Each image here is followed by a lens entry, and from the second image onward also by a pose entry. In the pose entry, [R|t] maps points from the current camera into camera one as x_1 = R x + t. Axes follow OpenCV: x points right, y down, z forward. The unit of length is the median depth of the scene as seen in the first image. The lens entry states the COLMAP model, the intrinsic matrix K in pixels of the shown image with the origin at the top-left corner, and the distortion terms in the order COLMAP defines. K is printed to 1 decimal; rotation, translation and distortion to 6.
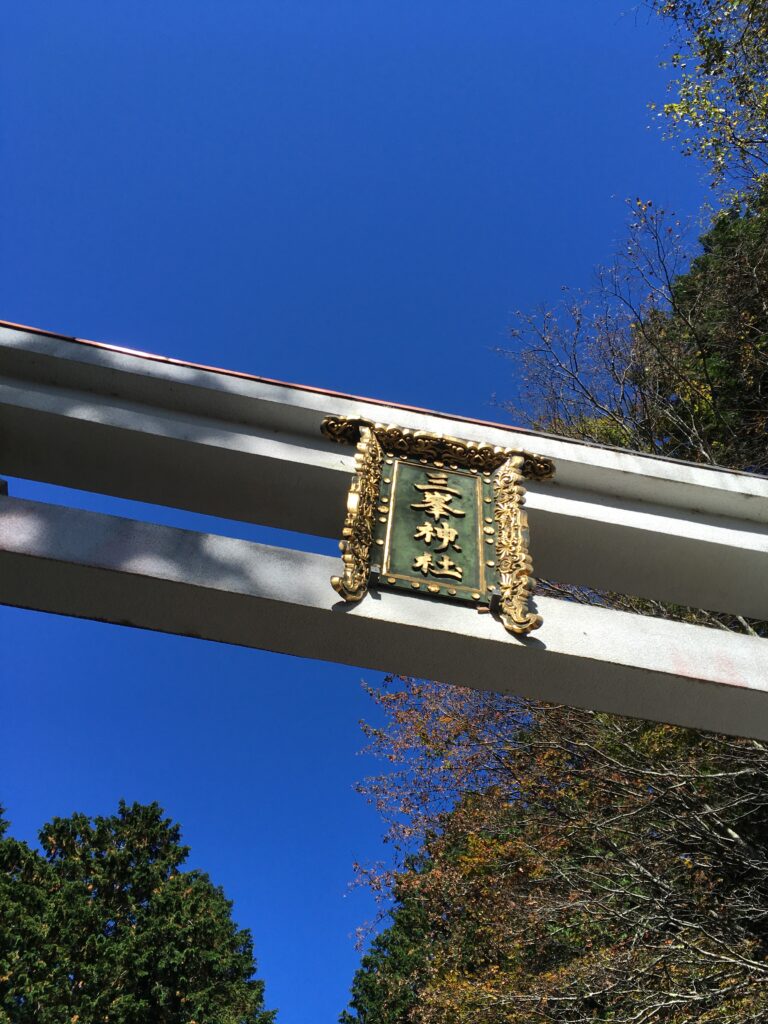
lens RADIAL K [[861.8, 0, 384.0], [0, 861.8, 512.0], [0, 0, 1]] dist [0.094309, -0.119577]
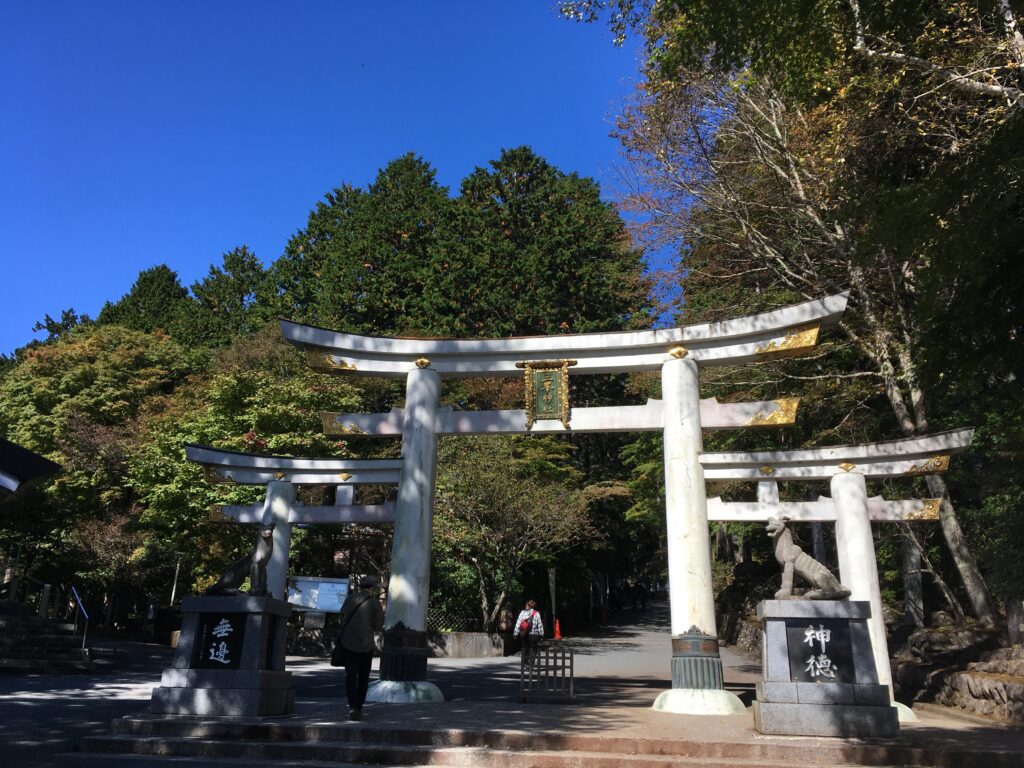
lens RADIAL K [[861.8, 0, 512.0], [0, 861.8, 384.0], [0, 0, 1]] dist [0.094309, -0.119577]
pose [[0.927613, -0.124948, -0.352027, 0.219104], [0.340418, 0.670750, 0.658946, -0.450293], [0.153788, -0.731083, 0.664731, -0.286152]]
